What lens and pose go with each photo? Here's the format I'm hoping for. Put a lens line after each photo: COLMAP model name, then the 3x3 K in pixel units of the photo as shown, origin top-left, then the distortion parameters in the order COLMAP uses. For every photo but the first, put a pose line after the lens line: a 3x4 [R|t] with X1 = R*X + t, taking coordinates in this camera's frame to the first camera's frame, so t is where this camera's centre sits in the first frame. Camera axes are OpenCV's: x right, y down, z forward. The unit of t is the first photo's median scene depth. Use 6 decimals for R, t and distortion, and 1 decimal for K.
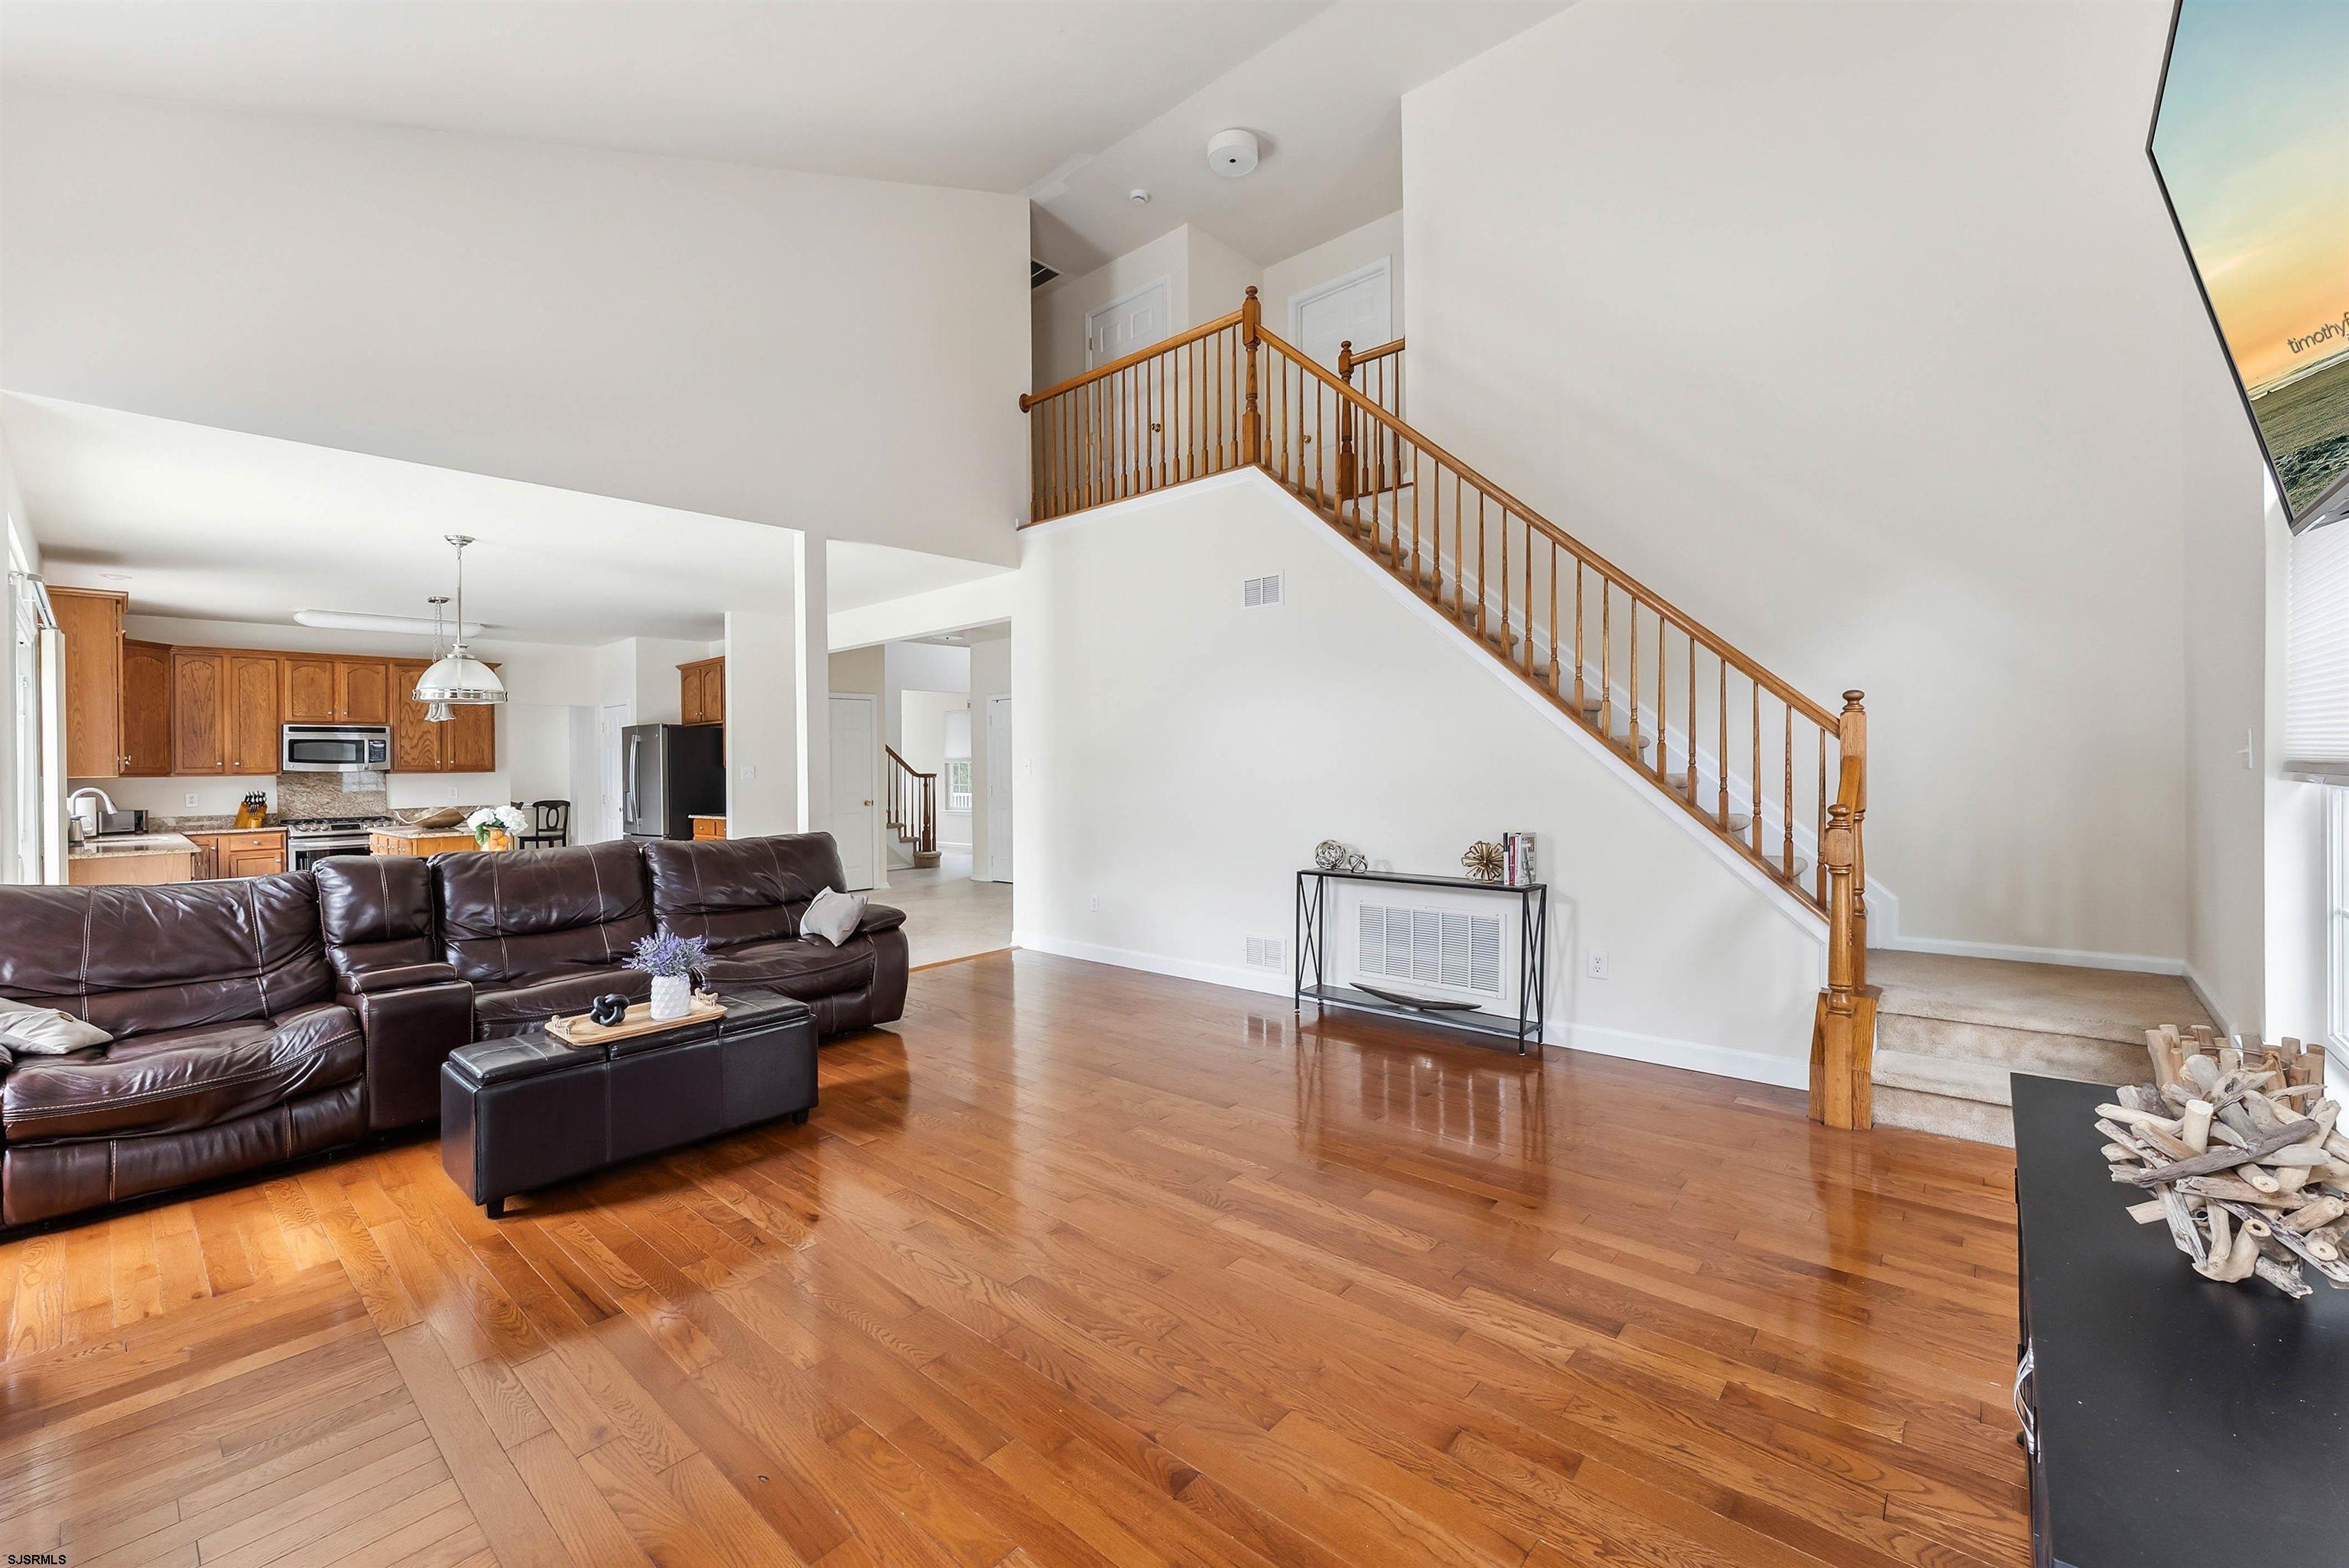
lens RADIAL K [[963.3, 0, 1182.6], [0, 963.3, 758.1], [0, 0, 1]] dist [-0.000659, -0.000323]
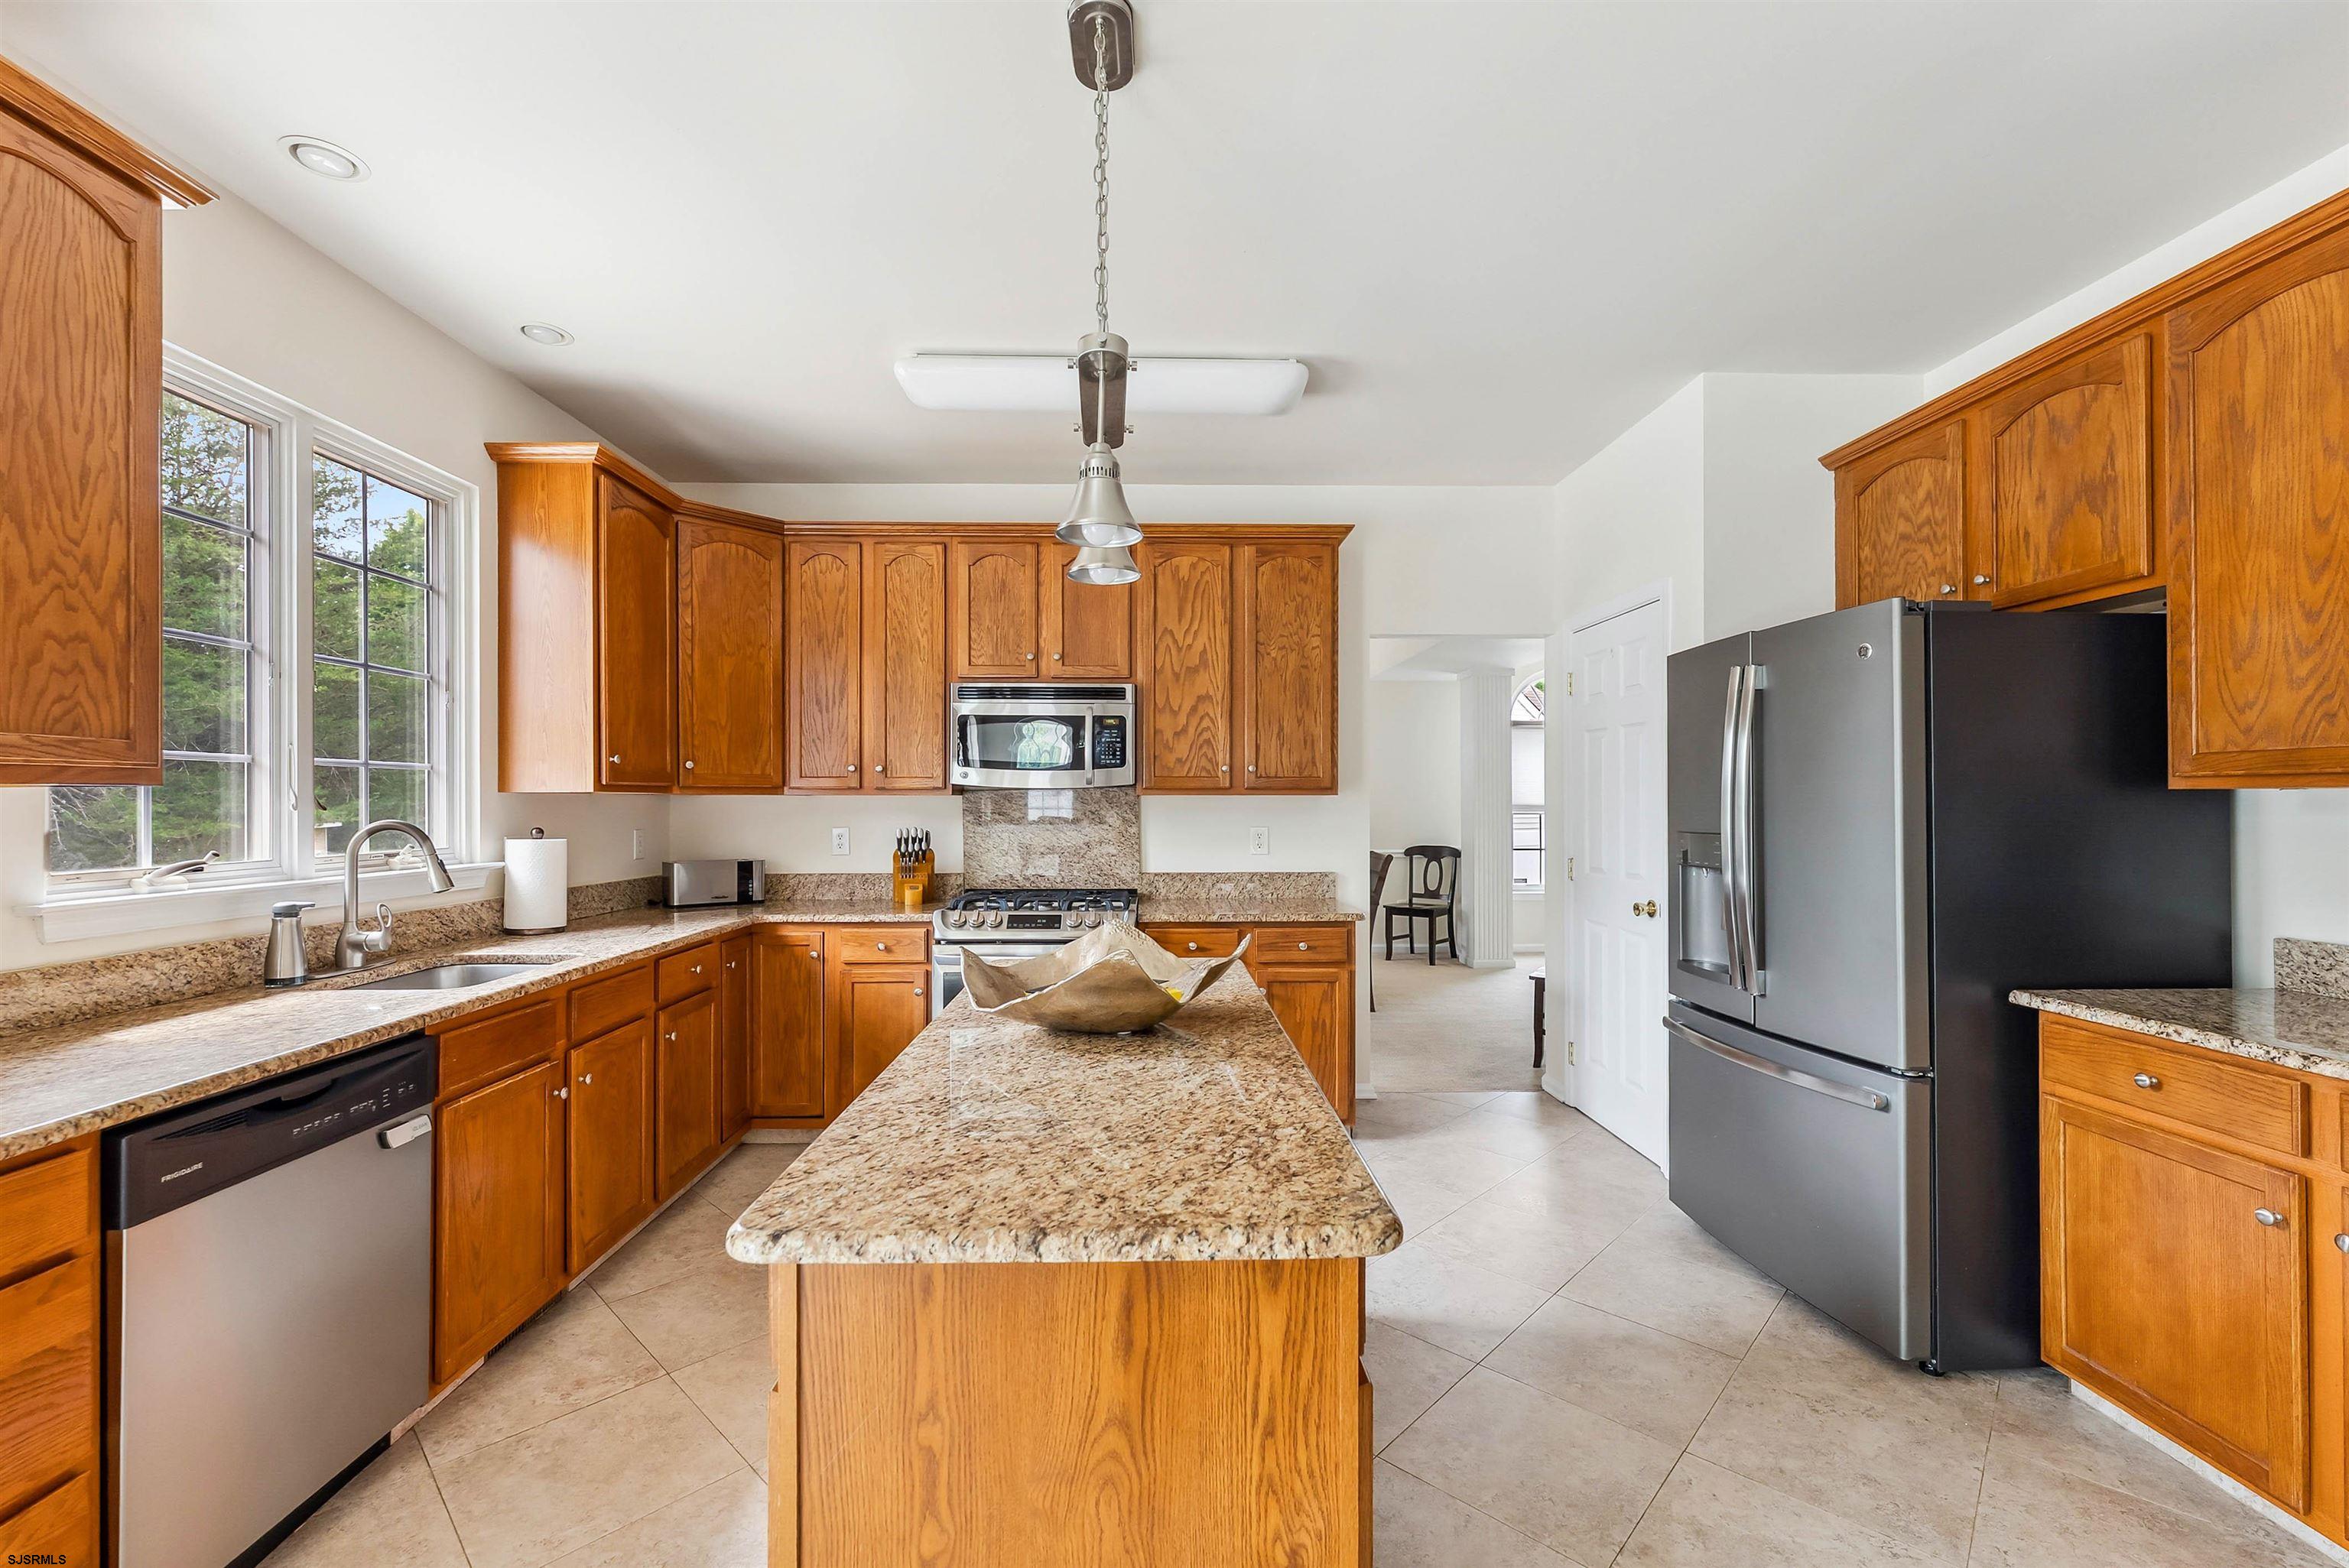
lens RADIAL K [[970.9, 0, 1164.7], [0, 970.9, 796.5], [0, 0, 1]] dist [-0.001053, -0.000436]
pose [[0.678841, 0.013173, -0.734167, -0.910124], [-0.005837, 0.999904, 0.012544, 0.021057], [0.734262, -0.004230, 0.678853, 1.313827]]
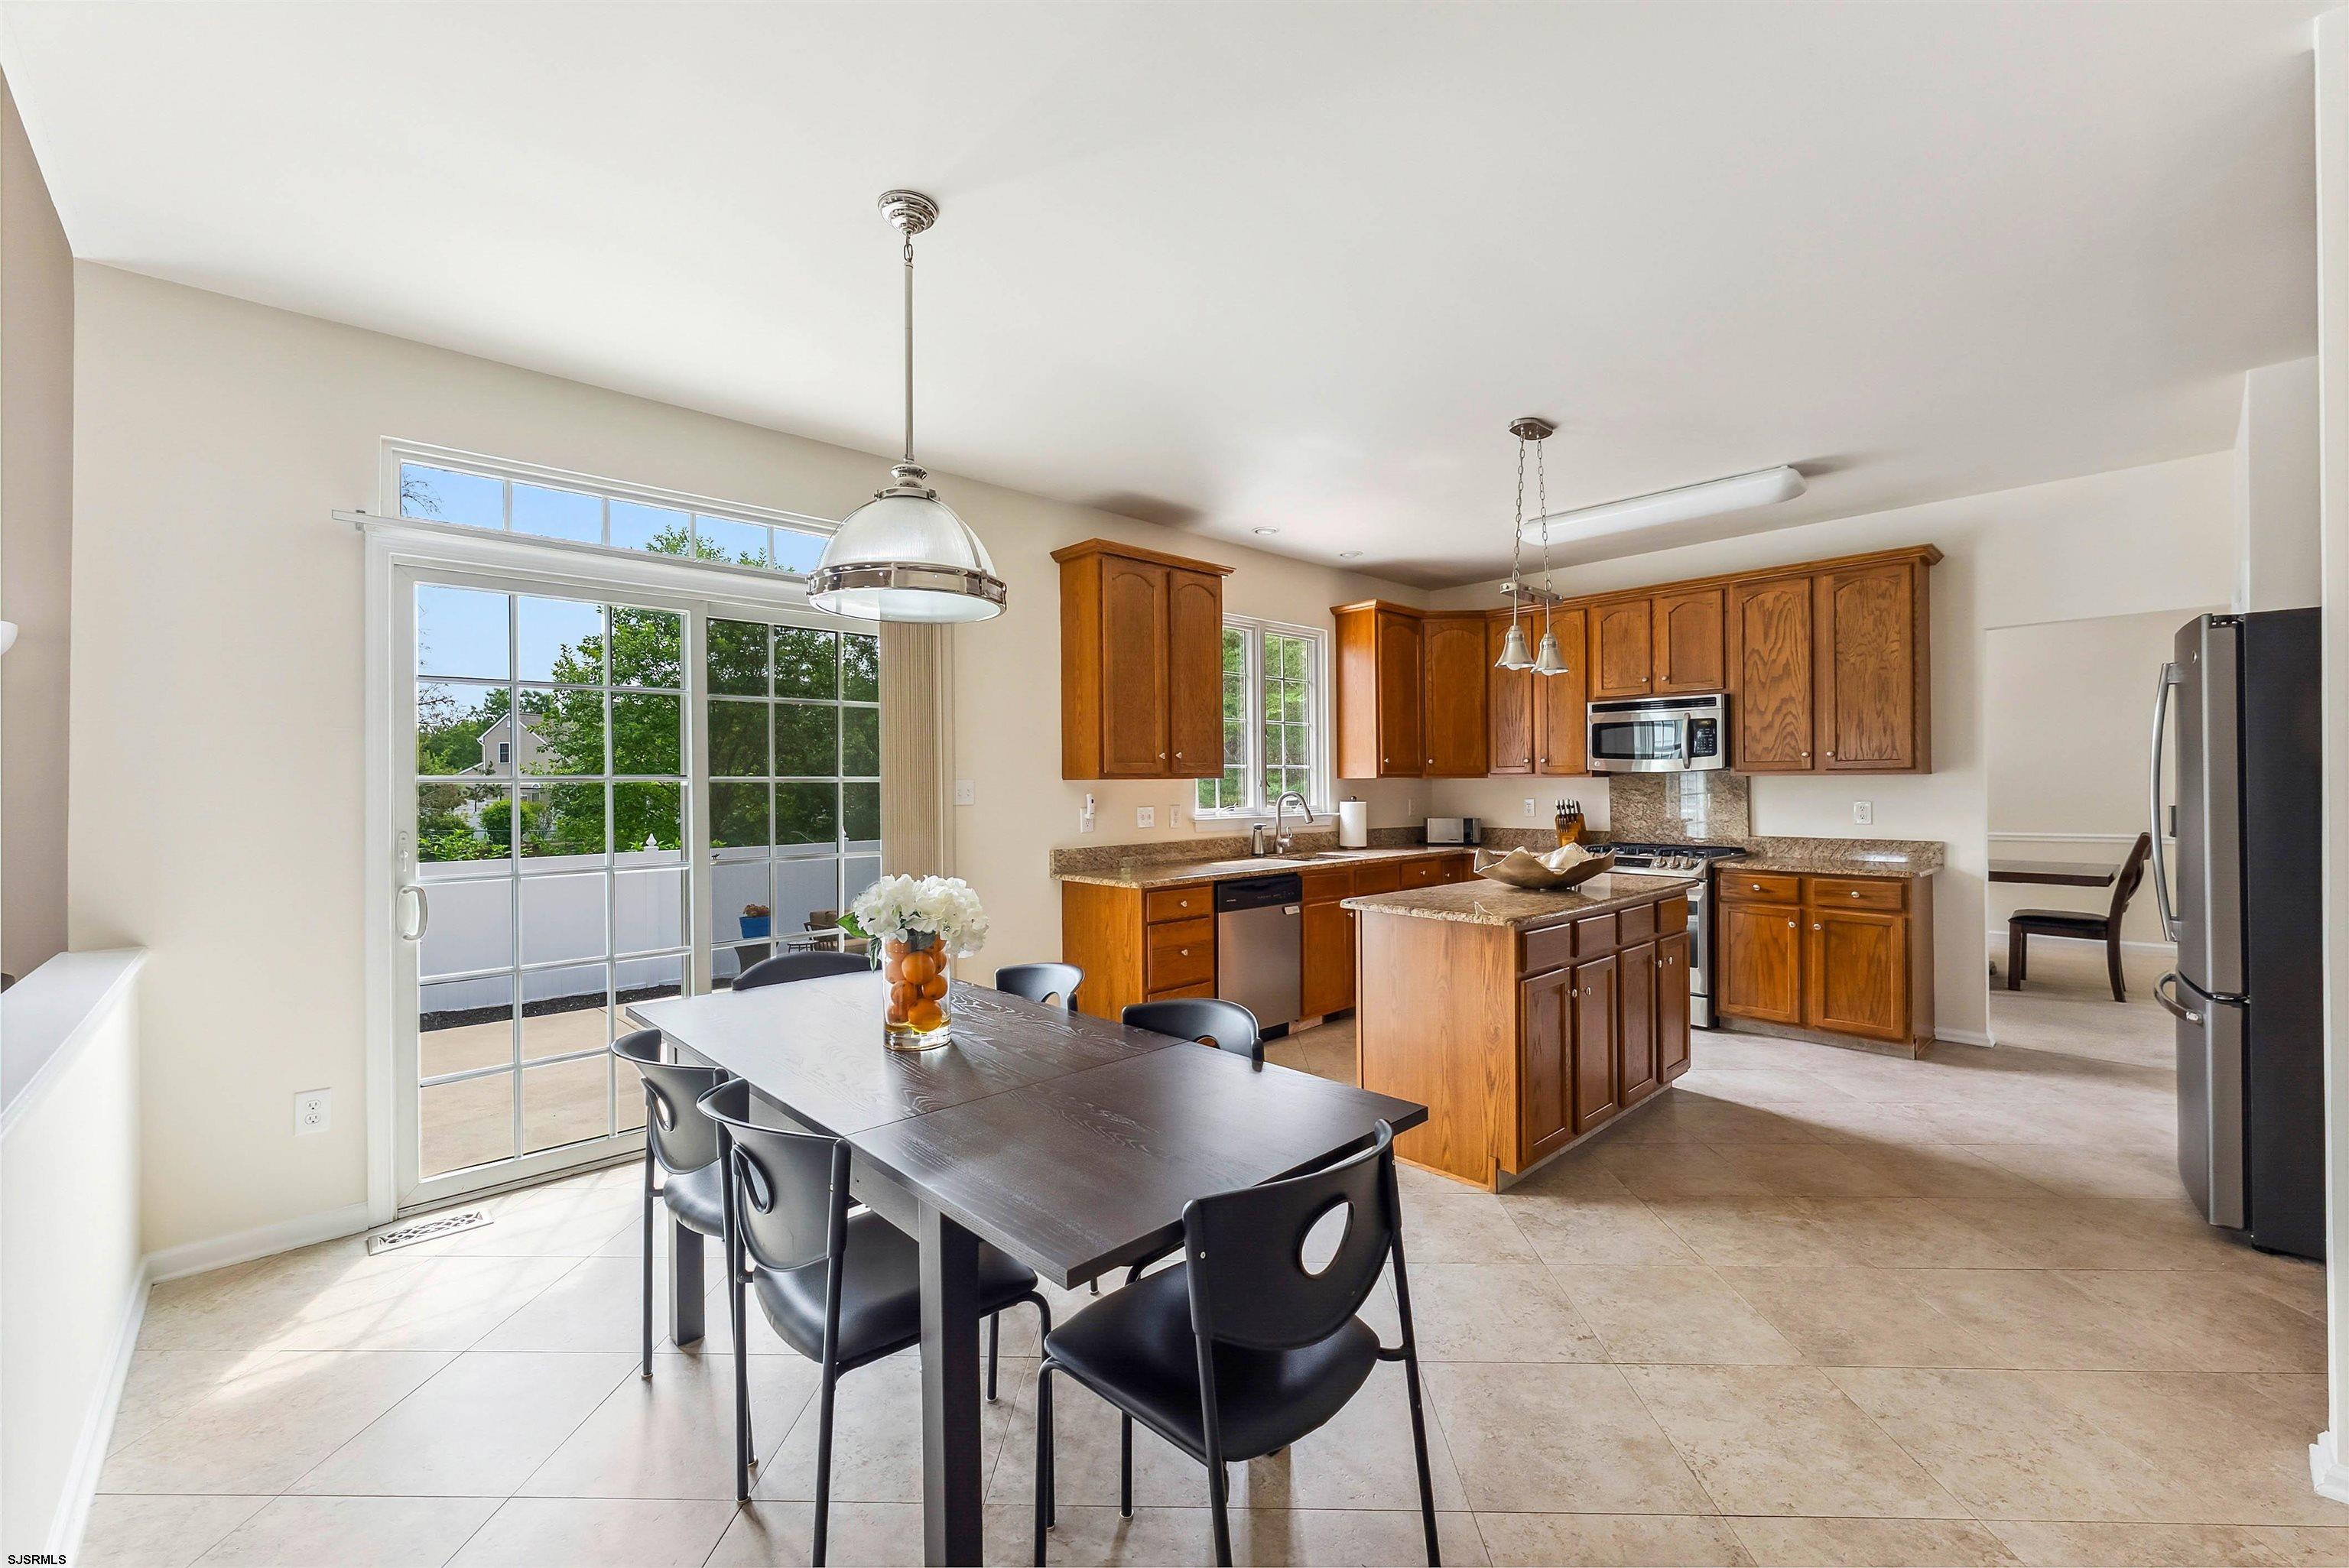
lens RADIAL K [[950.6, 0, 1180.4], [0, 950.6, 780.6], [0, 0, 1]] dist [0.000719, -0.000031]
pose [[-0.085451, 0.013753, -0.996247, -0.411145], [0.014990, 0.999809, 0.012517, 0.012942], [0.996230, -0.013864, -0.085641, 1.325434]]
